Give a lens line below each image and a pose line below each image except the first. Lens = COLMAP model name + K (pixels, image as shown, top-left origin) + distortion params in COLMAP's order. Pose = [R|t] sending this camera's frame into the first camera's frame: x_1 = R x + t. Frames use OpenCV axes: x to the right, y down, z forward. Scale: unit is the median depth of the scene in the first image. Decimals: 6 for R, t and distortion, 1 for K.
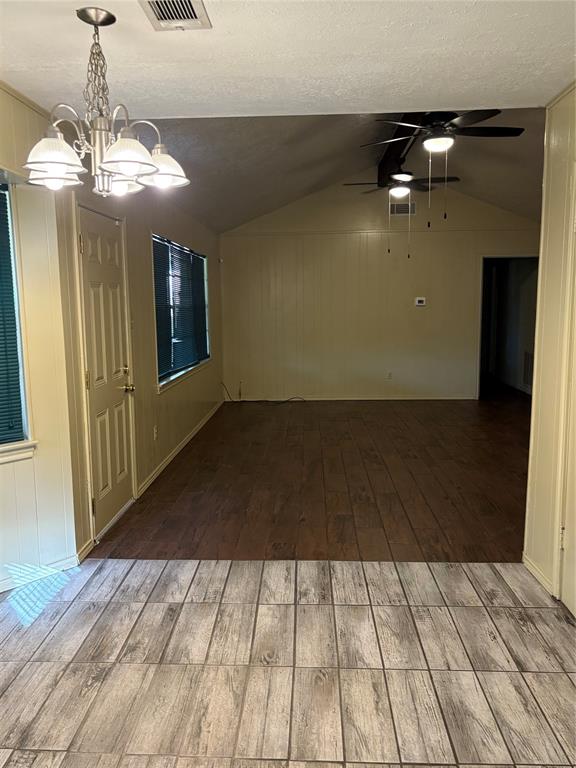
lens RADIAL K [[623.1, 0, 284.3], [0, 623.1, 386.0], [0, 0, 1]] dist [0.048223, -0.003029]
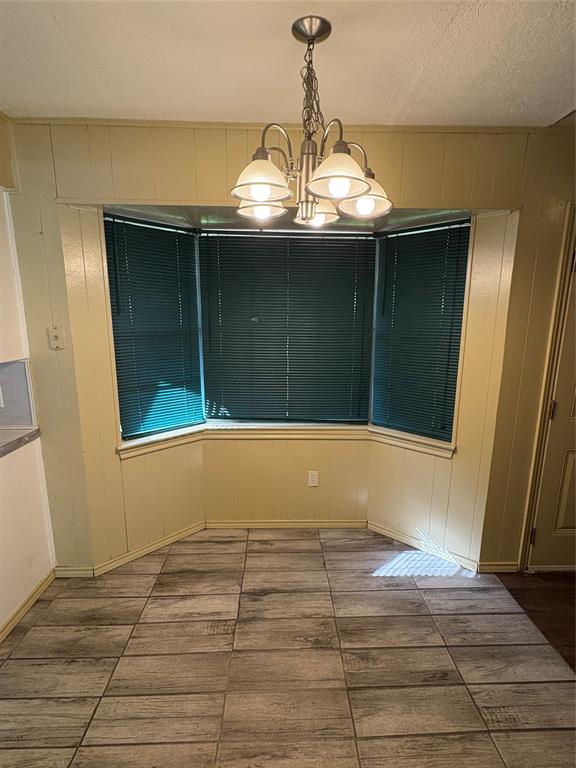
lens RADIAL K [[378.9, 0, 284.2], [0, 378.9, 385.0], [0, 0, 1]] dist [0.004977, -0.001457]
pose [[0.066407, 0.202047, -0.977122, 0.278817], [-0.146216, 0.970683, 0.190778, -0.127686], [0.987021, 0.130202, 0.094003, 0.741927]]
